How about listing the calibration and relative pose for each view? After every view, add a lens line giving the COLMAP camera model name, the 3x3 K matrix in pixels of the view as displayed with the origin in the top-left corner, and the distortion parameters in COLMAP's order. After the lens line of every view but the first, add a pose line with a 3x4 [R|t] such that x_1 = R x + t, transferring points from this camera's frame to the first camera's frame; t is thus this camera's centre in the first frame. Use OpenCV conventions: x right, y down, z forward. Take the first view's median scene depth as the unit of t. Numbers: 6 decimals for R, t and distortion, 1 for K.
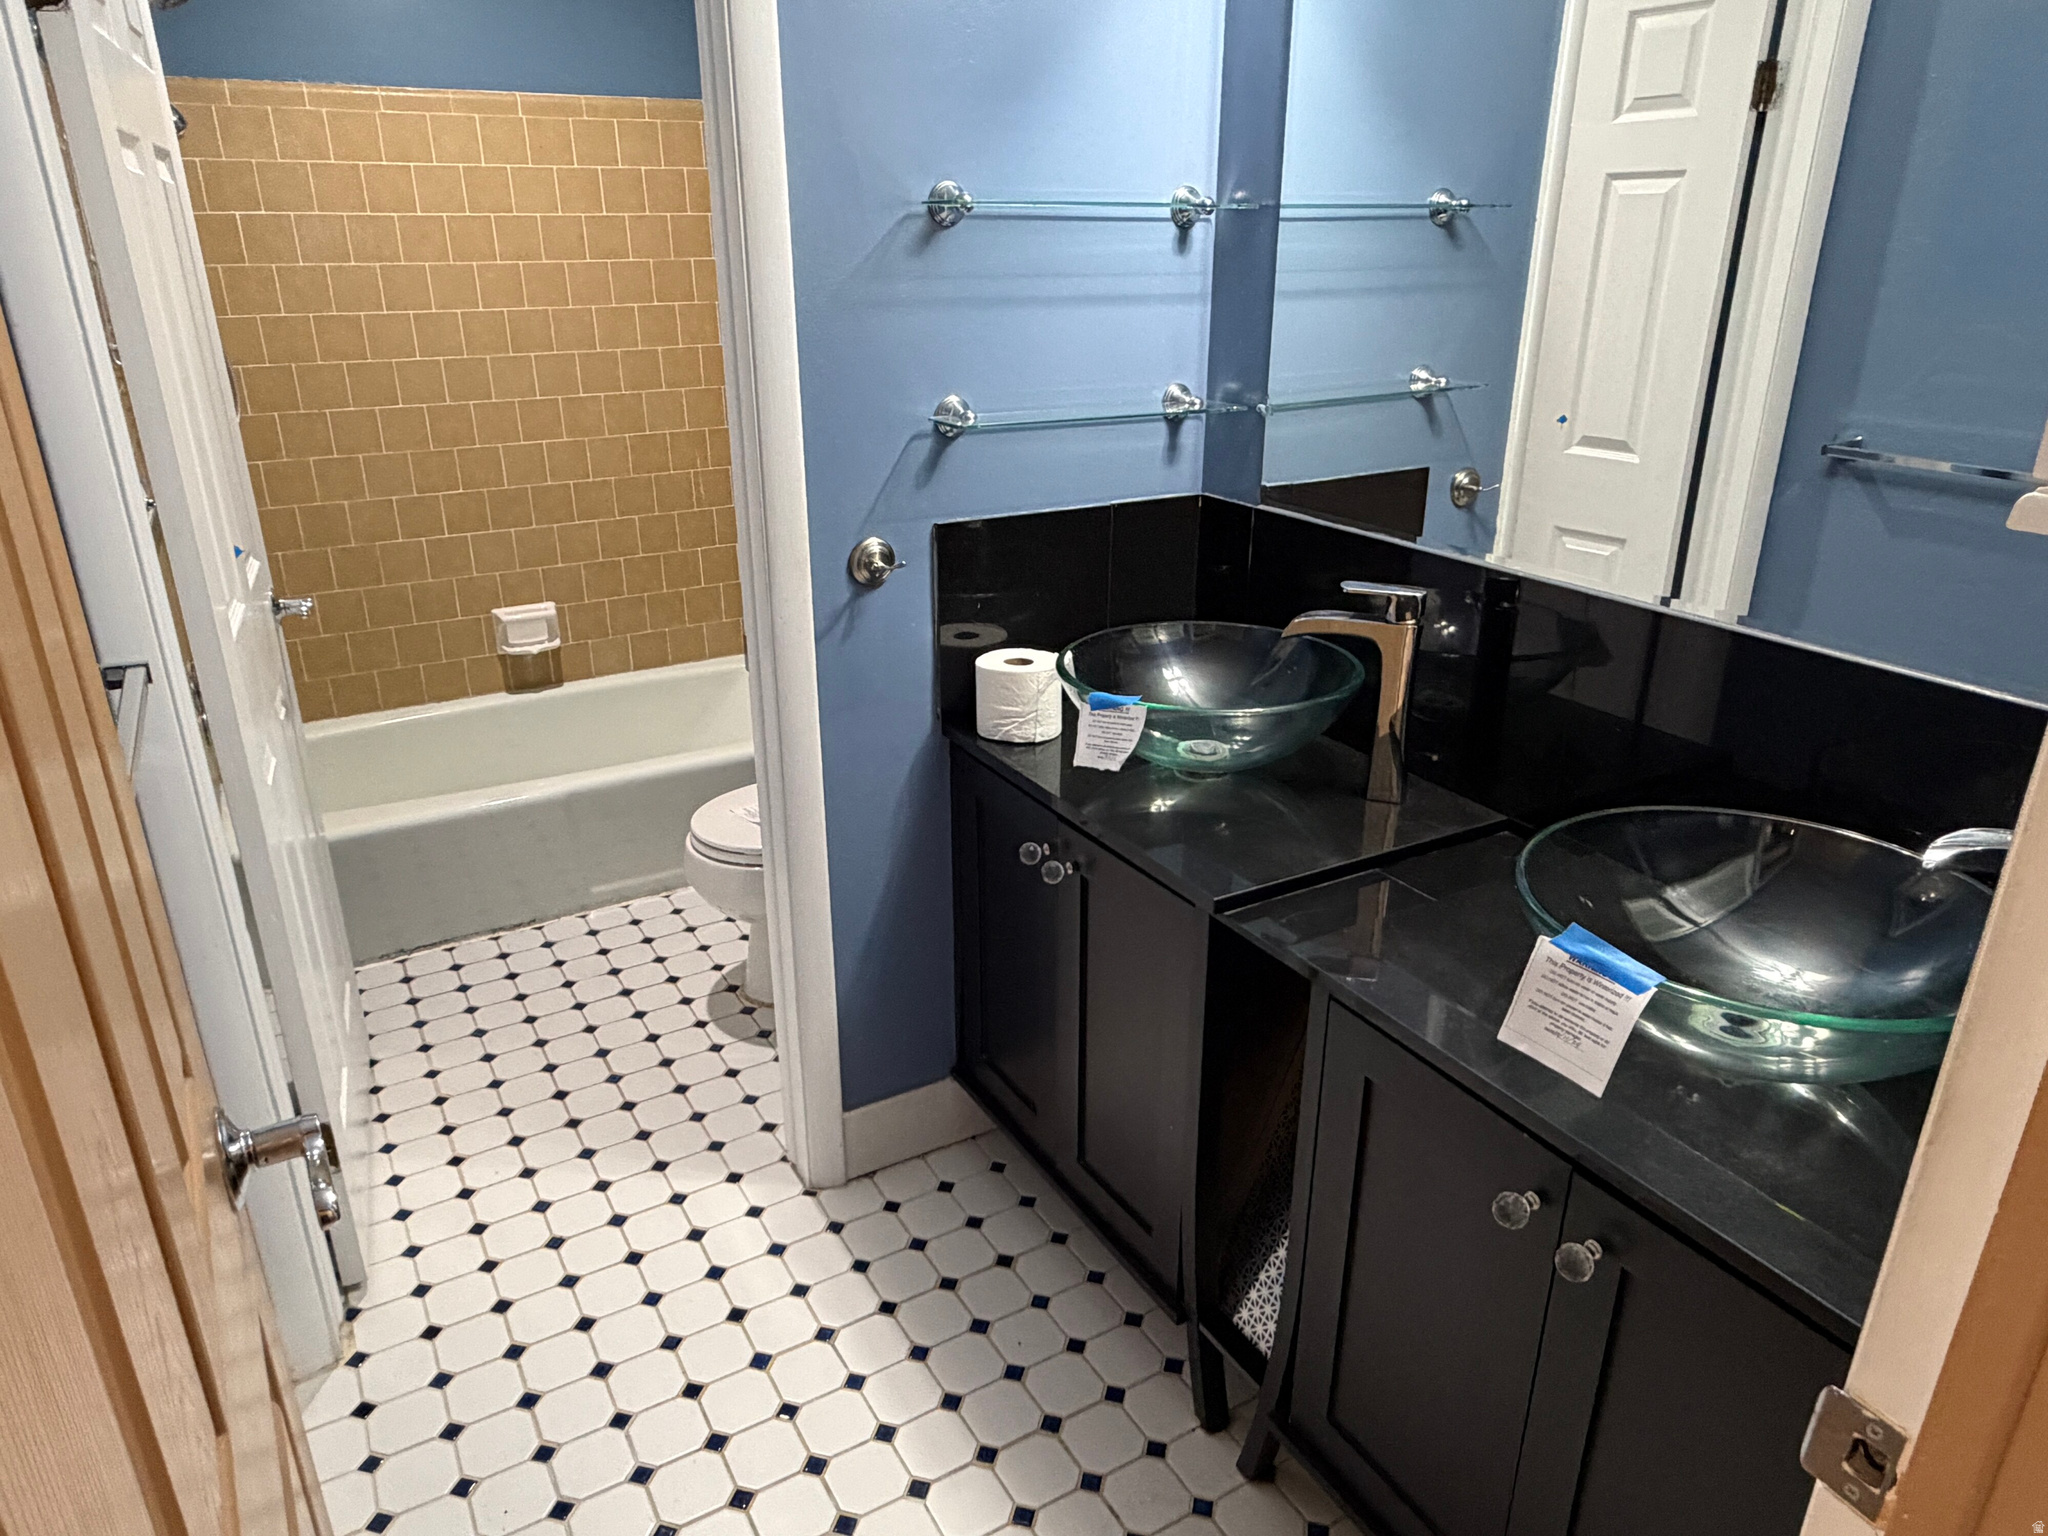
lens RADIAL K [[1322.9, 0, 1025.6], [0, 1322.9, 770.0], [0, 0, 1]] dist [0.000617, 0.000514]
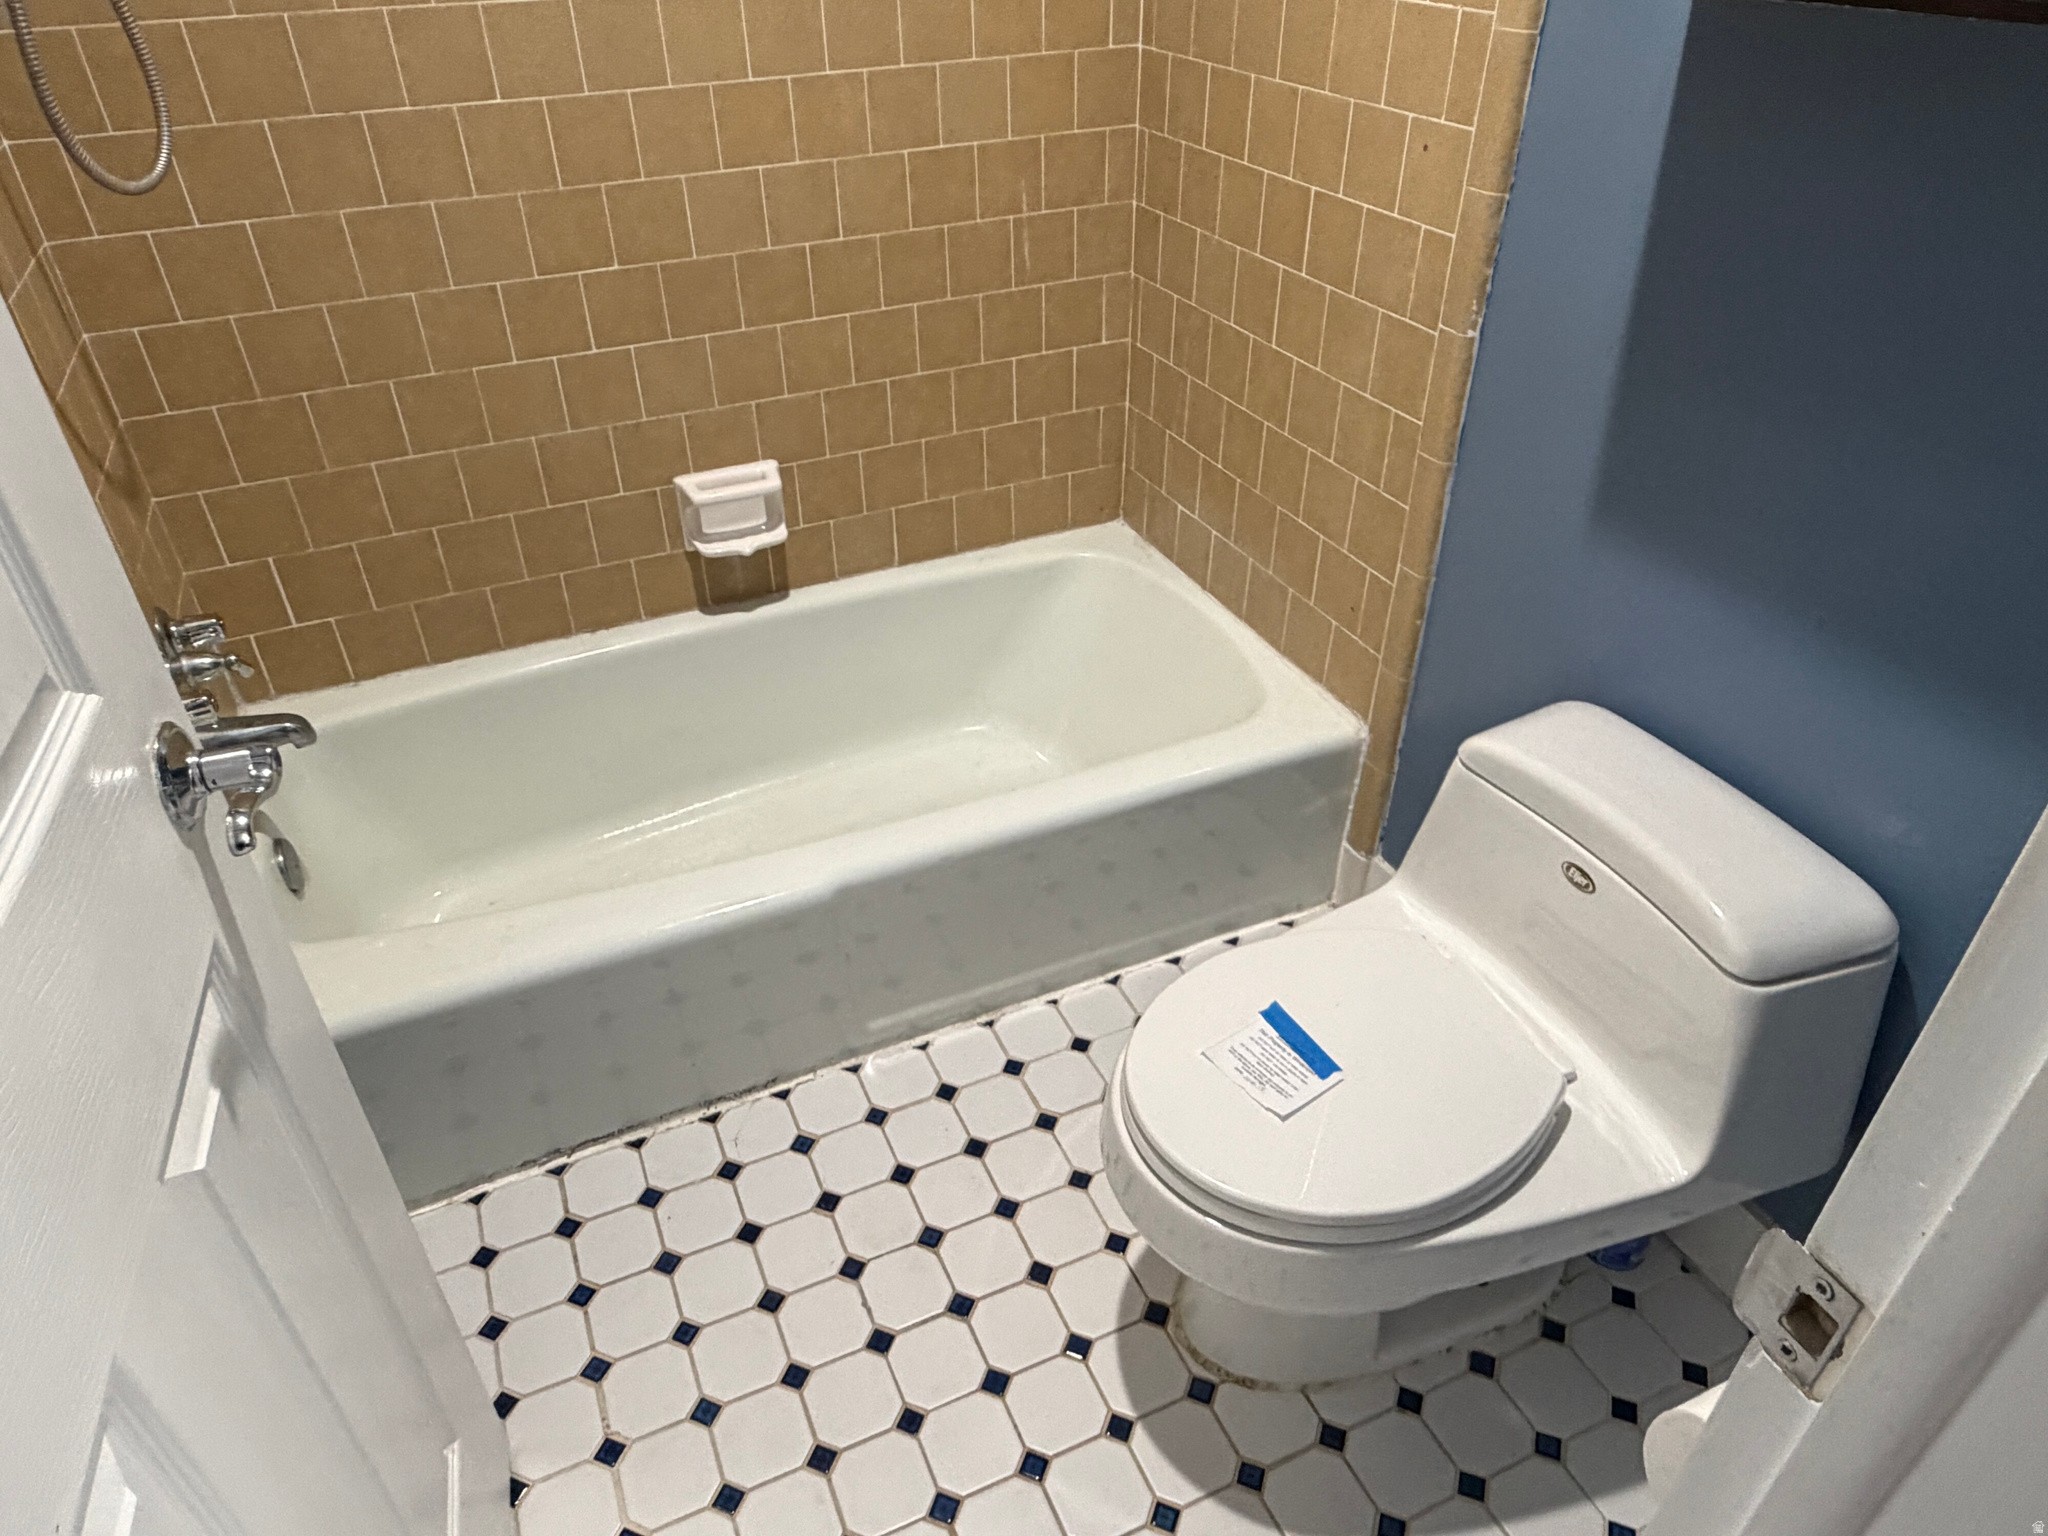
lens RADIAL K [[1322.9, 0, 1015.9], [0, 1322.9, 765.2], [0, 0, 1]] dist [0.000617, 0.000514]
pose [[0.993890, 0.051826, -0.097447, -0.191640], [-0.027481, 0.971296, 0.236282, -0.139408], [0.106895, -0.232160, 0.966786, 0.427740]]
